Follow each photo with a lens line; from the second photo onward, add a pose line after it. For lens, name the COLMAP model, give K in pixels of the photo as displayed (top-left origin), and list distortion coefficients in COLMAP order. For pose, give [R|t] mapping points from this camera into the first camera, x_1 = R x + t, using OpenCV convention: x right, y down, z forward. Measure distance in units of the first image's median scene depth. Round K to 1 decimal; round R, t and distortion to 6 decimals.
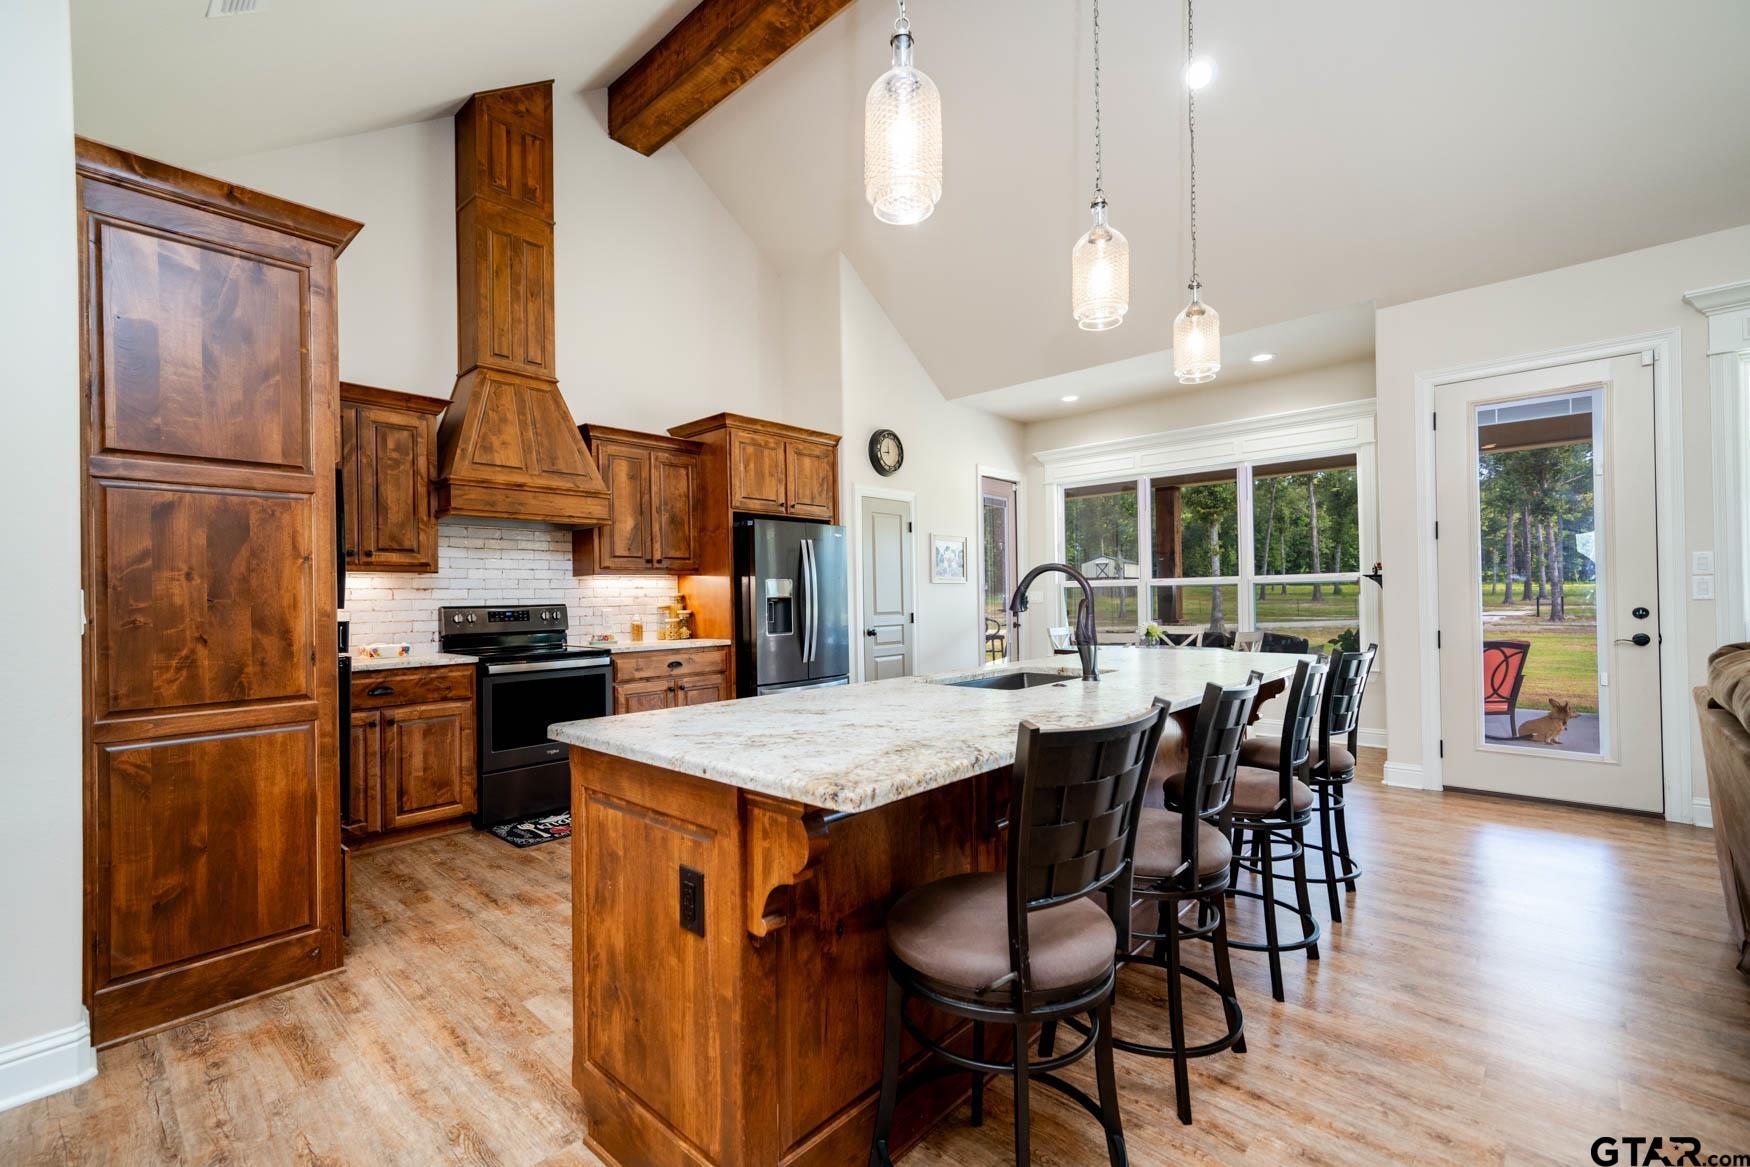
lens RADIAL K [[747.1, 0, 873.3], [0, 747.1, 589.7], [0, 0, 1]] dist [0.000722, -0.000001]
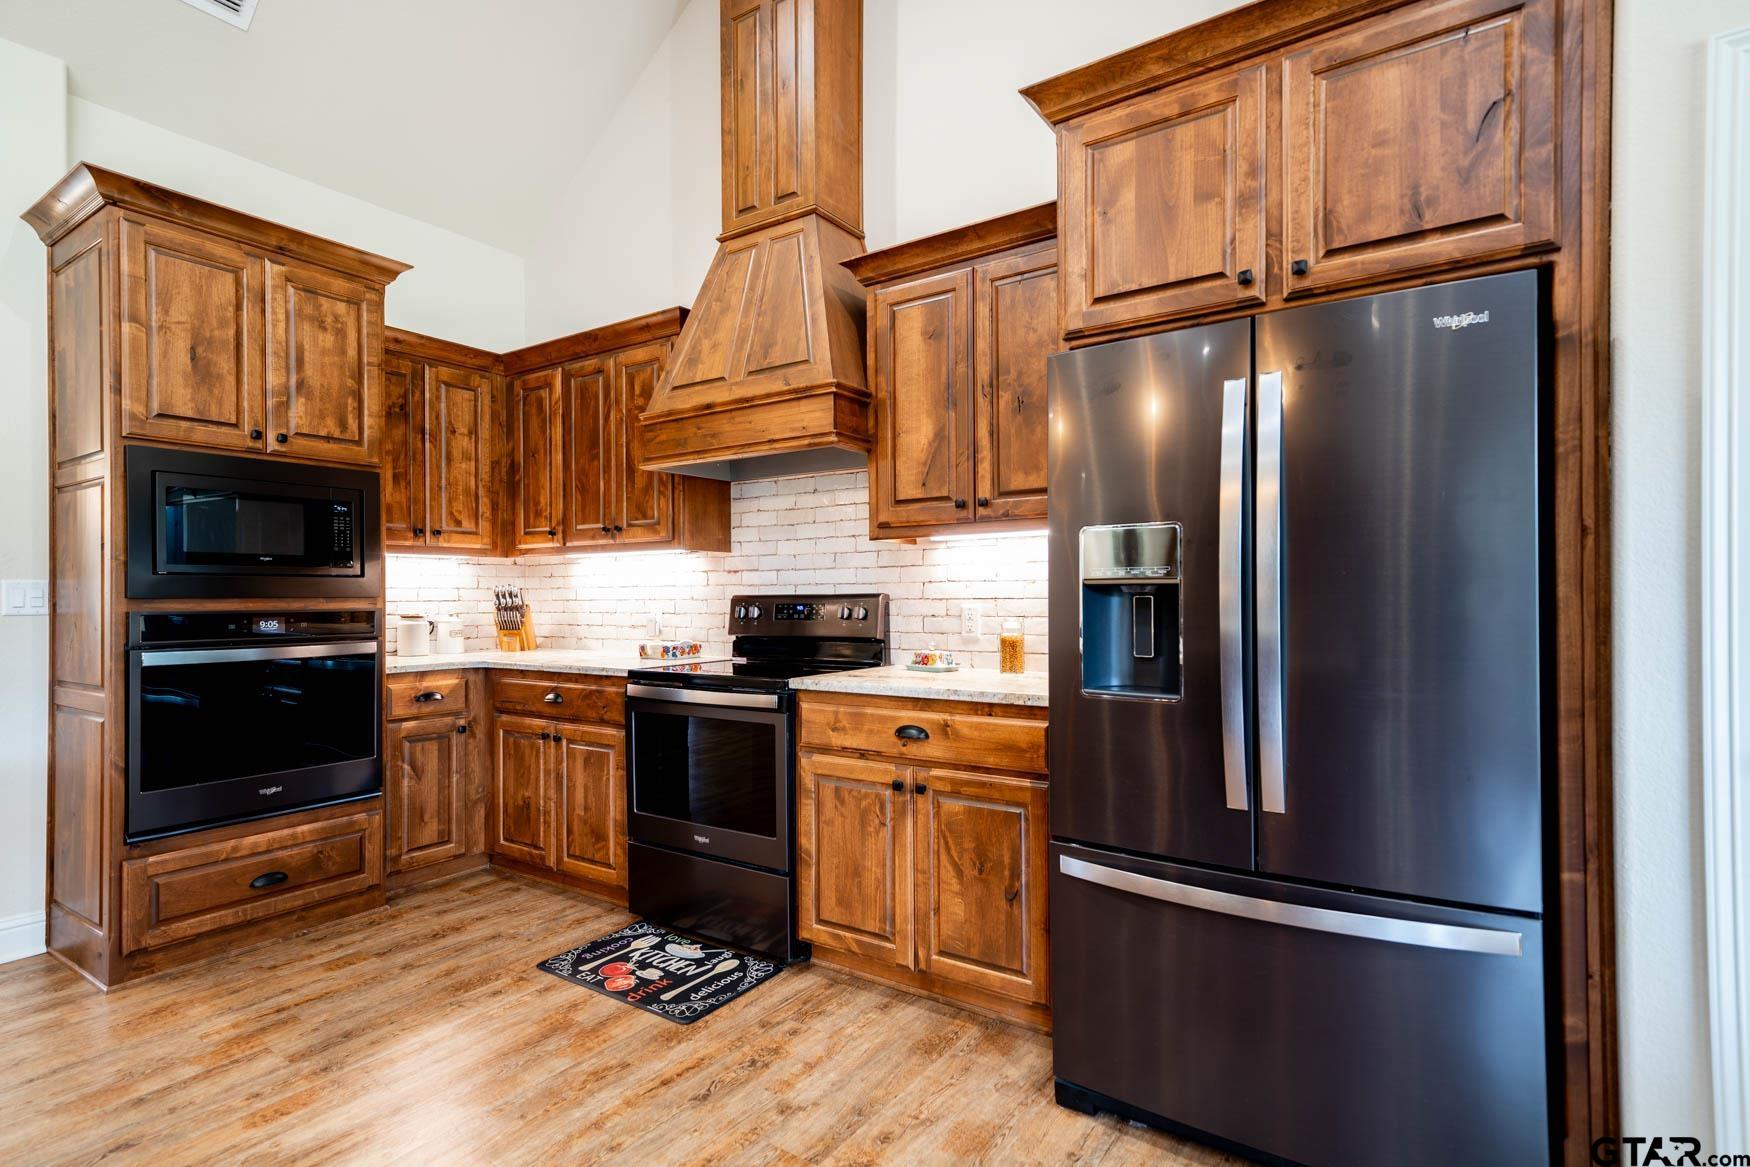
lens RADIAL K [[872.6, 0, 872.3], [0, 872.6, 592.8], [0, 0, 1]] dist [0.019264, 0.000693]
pose [[0.126034, 0.014428, -0.991921, 0.277358], [0.015643, 0.999741, 0.016529, 0.008530], [0.991903, -0.017600, 0.125775, 1.024773]]
